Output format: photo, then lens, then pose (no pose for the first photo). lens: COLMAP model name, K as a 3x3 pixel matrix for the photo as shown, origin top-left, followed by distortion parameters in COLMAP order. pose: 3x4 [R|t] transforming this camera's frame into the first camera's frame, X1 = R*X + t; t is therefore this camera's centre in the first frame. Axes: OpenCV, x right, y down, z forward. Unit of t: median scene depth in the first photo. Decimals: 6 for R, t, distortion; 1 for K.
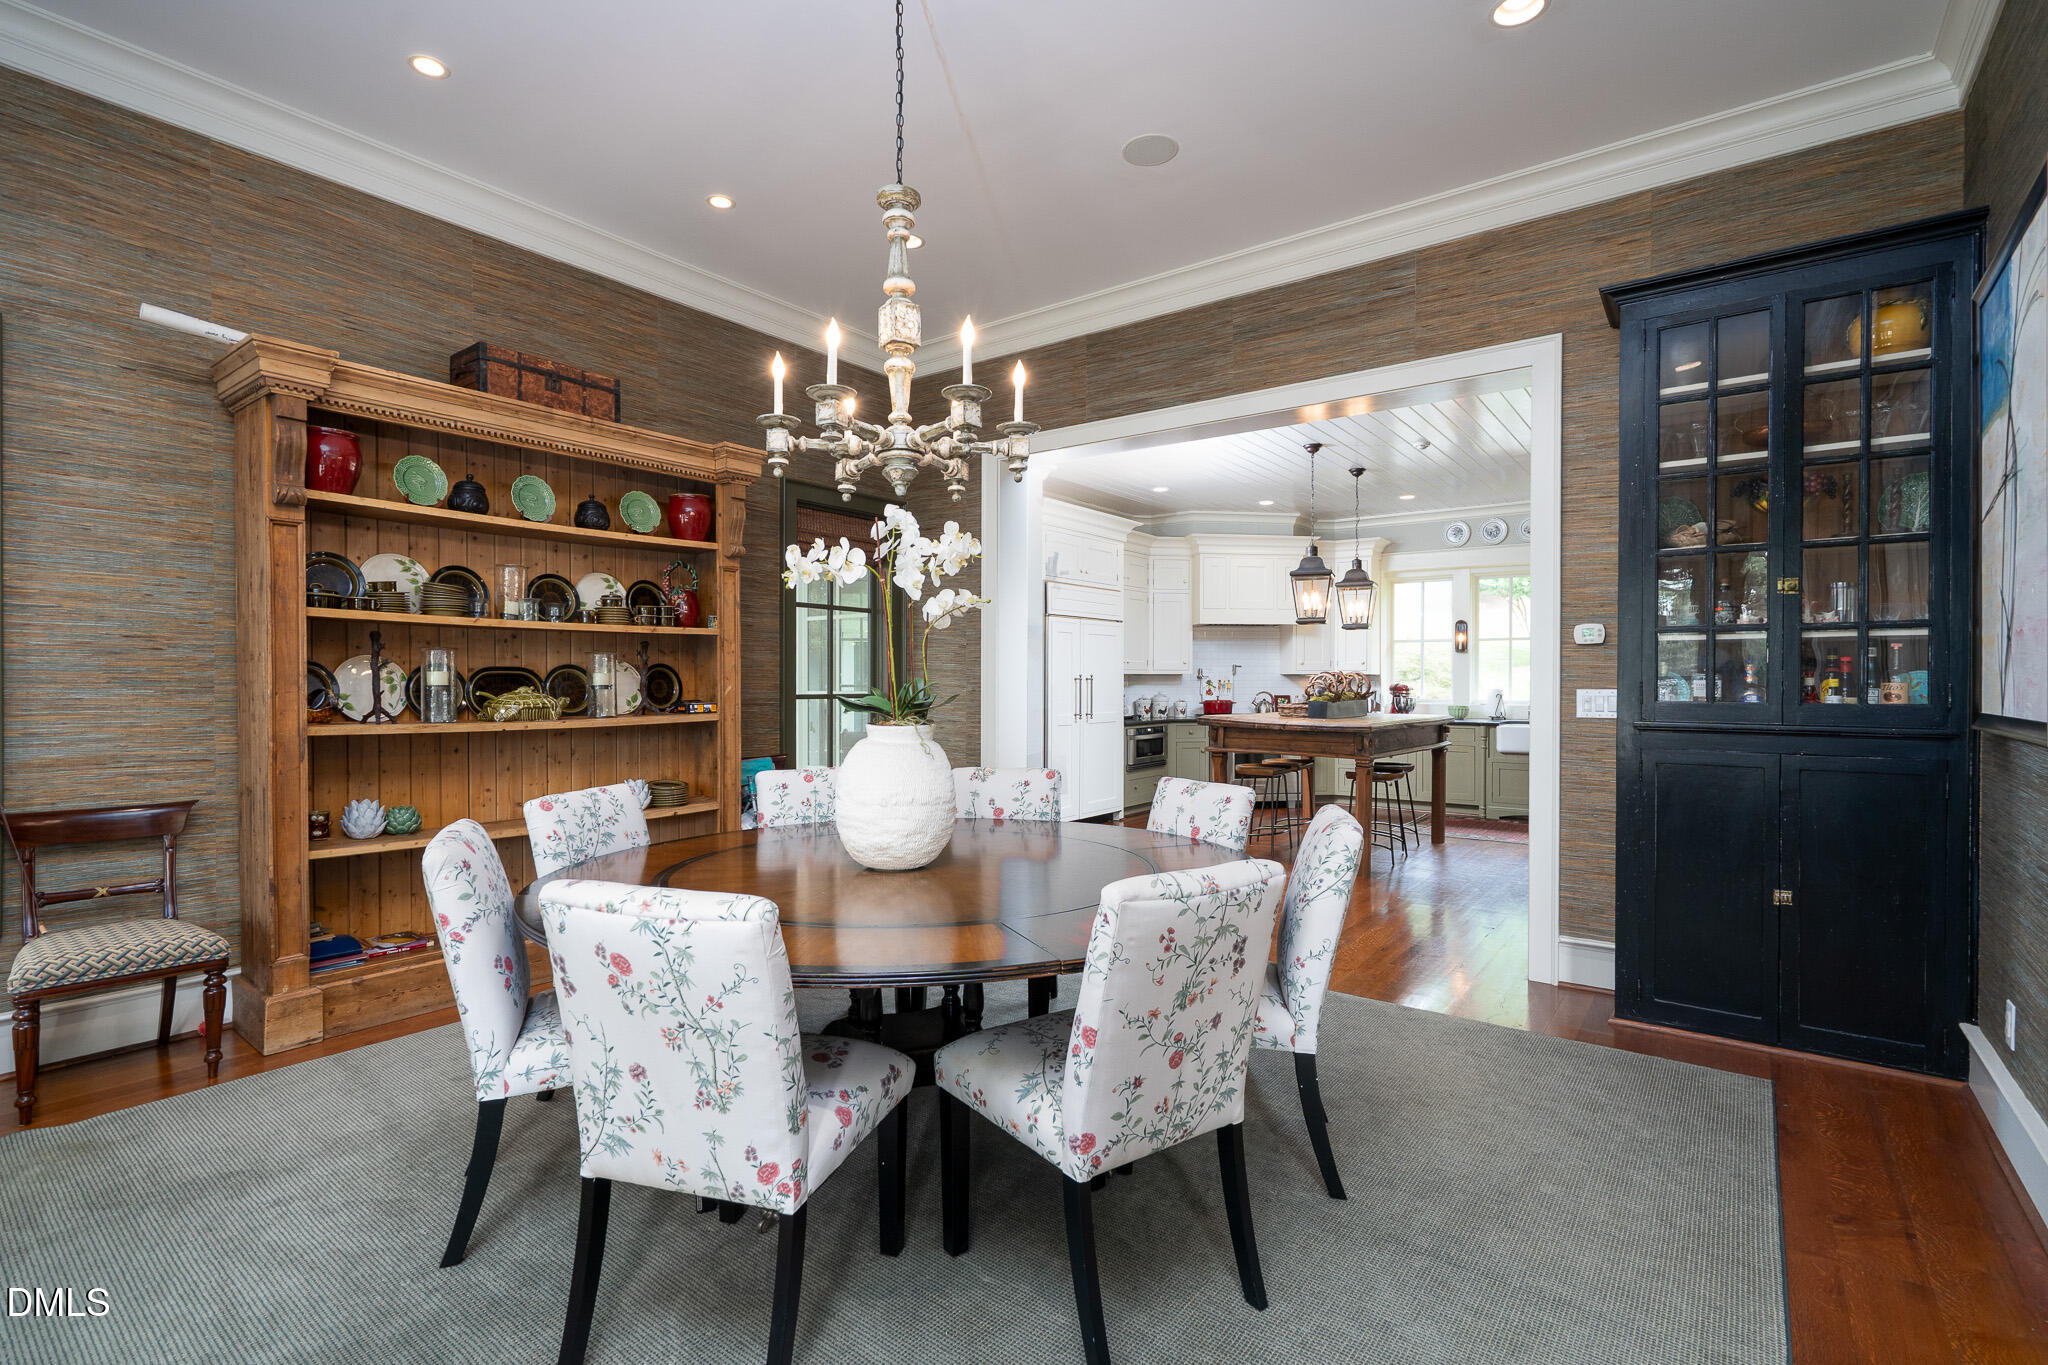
lens RADIAL K [[939.9, 0, 1023.5], [0, 939.9, 681.7], [0, 0, 1]] dist [-0.005580, -0.000324]
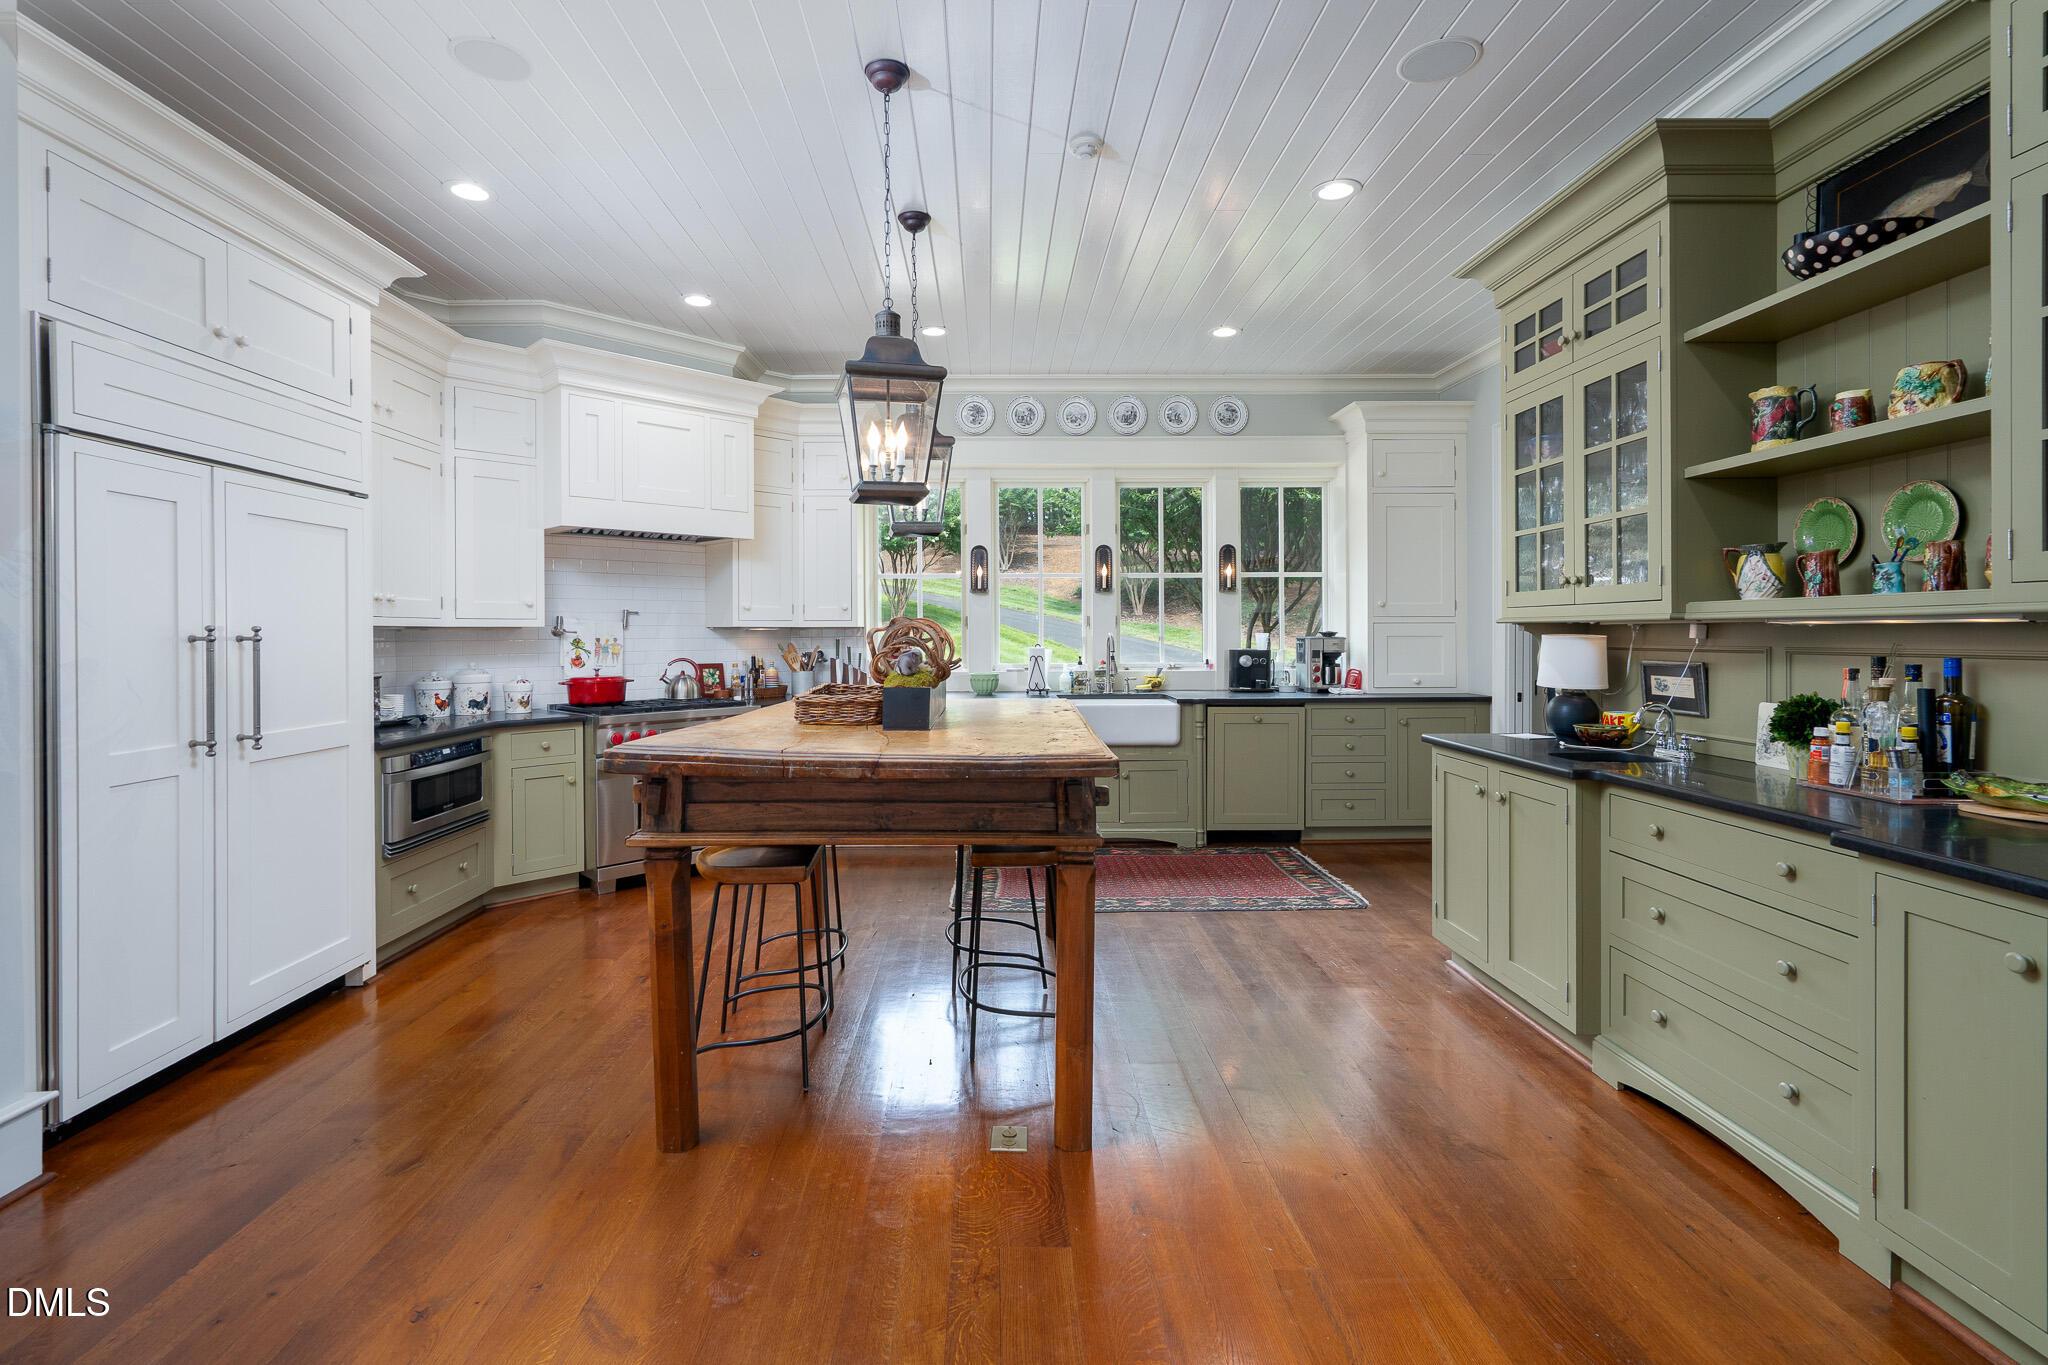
lens RADIAL K [[939.9, 0, 996.2], [0, 939.9, 631.6], [0, 0, 1]] dist [-0.005580, -0.000324]
pose [[0.788438, -0.004730, 0.615096, 0.063019], [0.006467, 0.999979, -0.000599, -0.003765], [-0.615080, 0.004450, 0.788452, 0.466030]]
